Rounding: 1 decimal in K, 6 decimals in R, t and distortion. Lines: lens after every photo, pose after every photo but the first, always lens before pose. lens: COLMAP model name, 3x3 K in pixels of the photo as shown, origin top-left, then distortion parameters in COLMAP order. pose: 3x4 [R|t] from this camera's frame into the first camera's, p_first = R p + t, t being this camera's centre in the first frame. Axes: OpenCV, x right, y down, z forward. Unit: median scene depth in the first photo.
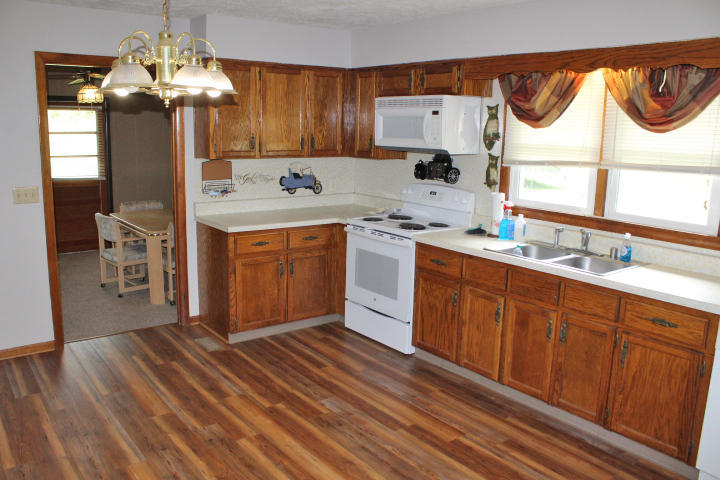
lens RADIAL K [[631.5, 0, 360.0], [0, 631.5, 240.0], [0, 0, 1]] dist [-0.057224, 0.017552]
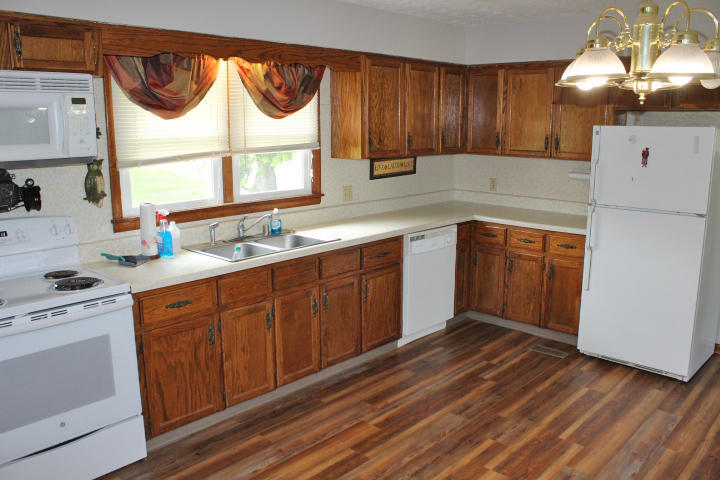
lens RADIAL K [[631.5, 0, 360.0], [0, 631.5, 240.0], [0, 0, 1]] dist [-0.057224, 0.017552]
pose [[-0.184926, -0.210654, 0.959910, -0.675069], [0.176924, 0.953662, 0.243367, -0.198098], [-0.966696, 0.214836, -0.139087, 0.976002]]
